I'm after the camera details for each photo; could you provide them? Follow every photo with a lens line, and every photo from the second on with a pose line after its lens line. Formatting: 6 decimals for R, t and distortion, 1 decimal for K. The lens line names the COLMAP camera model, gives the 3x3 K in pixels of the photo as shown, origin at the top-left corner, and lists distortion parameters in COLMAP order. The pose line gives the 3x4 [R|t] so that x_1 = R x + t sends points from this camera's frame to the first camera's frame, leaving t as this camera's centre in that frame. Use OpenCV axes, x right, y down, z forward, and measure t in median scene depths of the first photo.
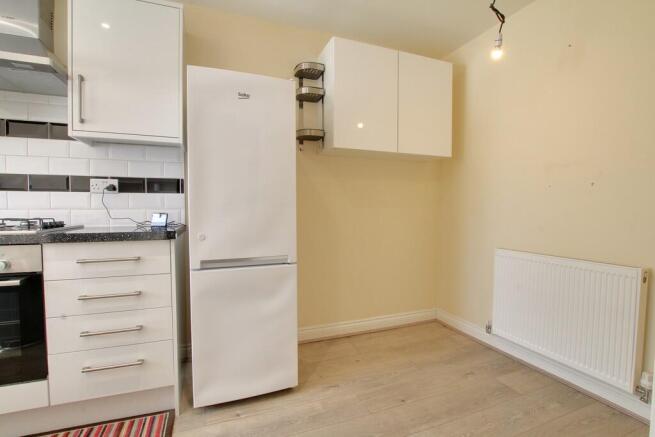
lens RADIAL K [[319.3, 0, 327.5], [0, 319.3, 218.5], [0, 0, 1]] dist [-0.043833, 0.000051]
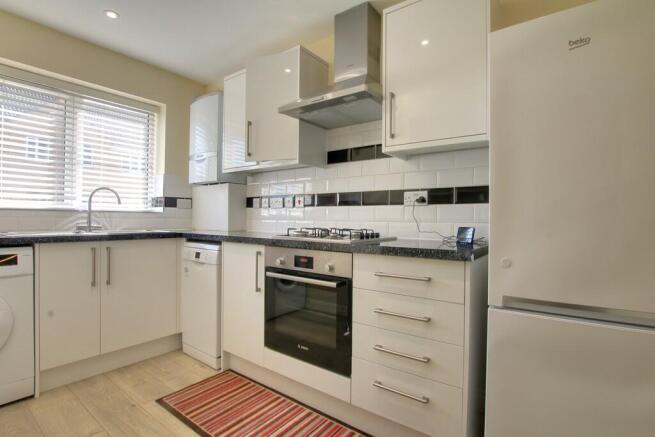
lens RADIAL K [[319.3, 0, 327.5], [0, 319.3, 218.5], [0, 0, 1]] dist [-0.043833, 0.000051]
pose [[0.534165, 0.002162, -0.845378, -0.013728], [-0.036401, 0.999128, -0.020445, -0.011438], [0.844596, 0.041693, 0.533778, 0.263903]]
